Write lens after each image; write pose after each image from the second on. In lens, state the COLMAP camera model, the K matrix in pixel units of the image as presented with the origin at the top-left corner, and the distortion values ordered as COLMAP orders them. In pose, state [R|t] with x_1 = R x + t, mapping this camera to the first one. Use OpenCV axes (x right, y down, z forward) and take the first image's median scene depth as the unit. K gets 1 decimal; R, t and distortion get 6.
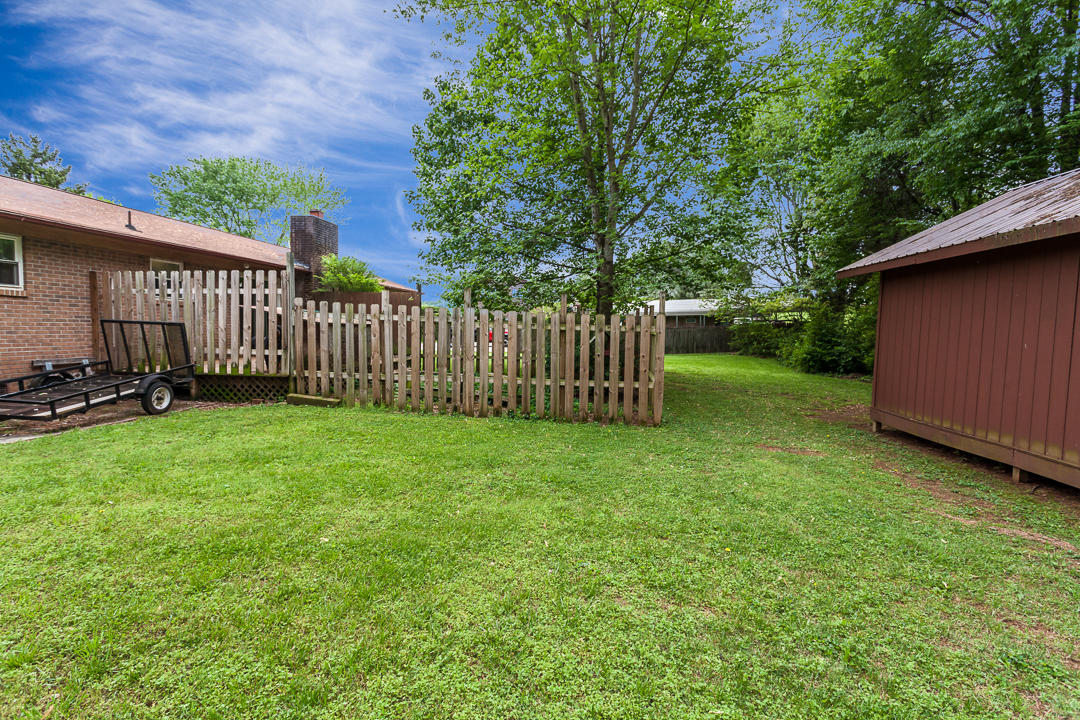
lens RADIAL K [[513.0, 0, 539.7], [0, 513.0, 358.6], [0, 0, 1]] dist [0.002142, 0.003799]
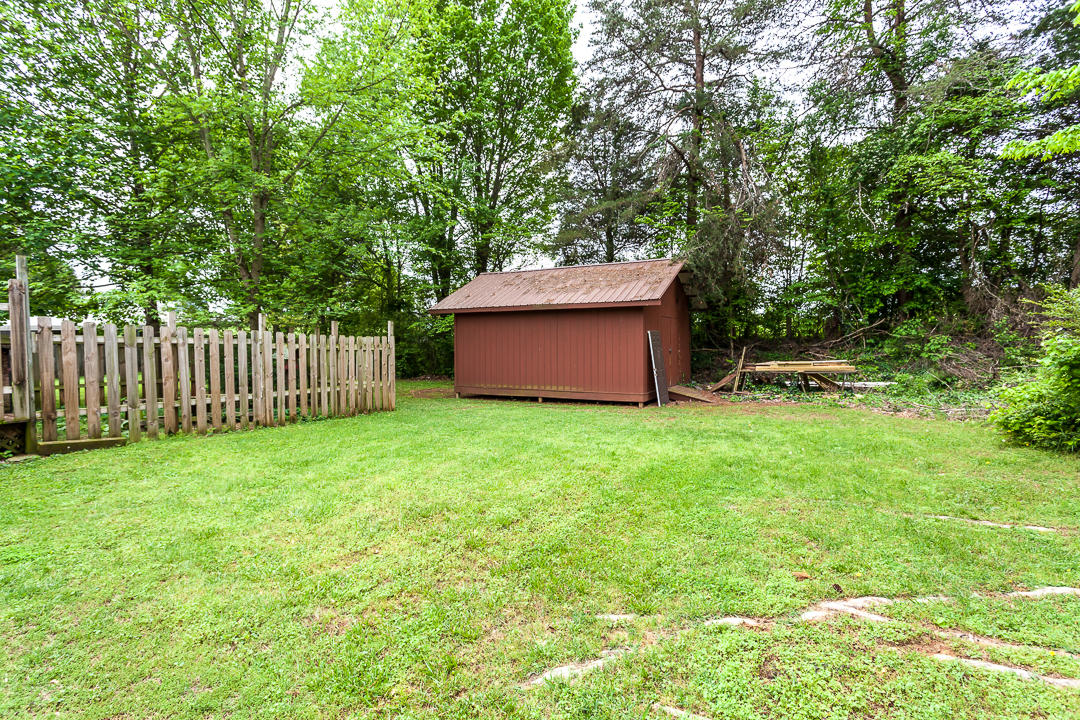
lens RADIAL K [[513.0, 0, 541.4], [0, 513.0, 360.4], [0, 0, 1]] dist [0.002142, 0.003799]
pose [[0.384103, -0.050655, 0.921900, -0.932638], [0.068019, 0.997333, 0.026460, -0.023016], [-0.920781, 0.052544, 0.386524, 0.006928]]
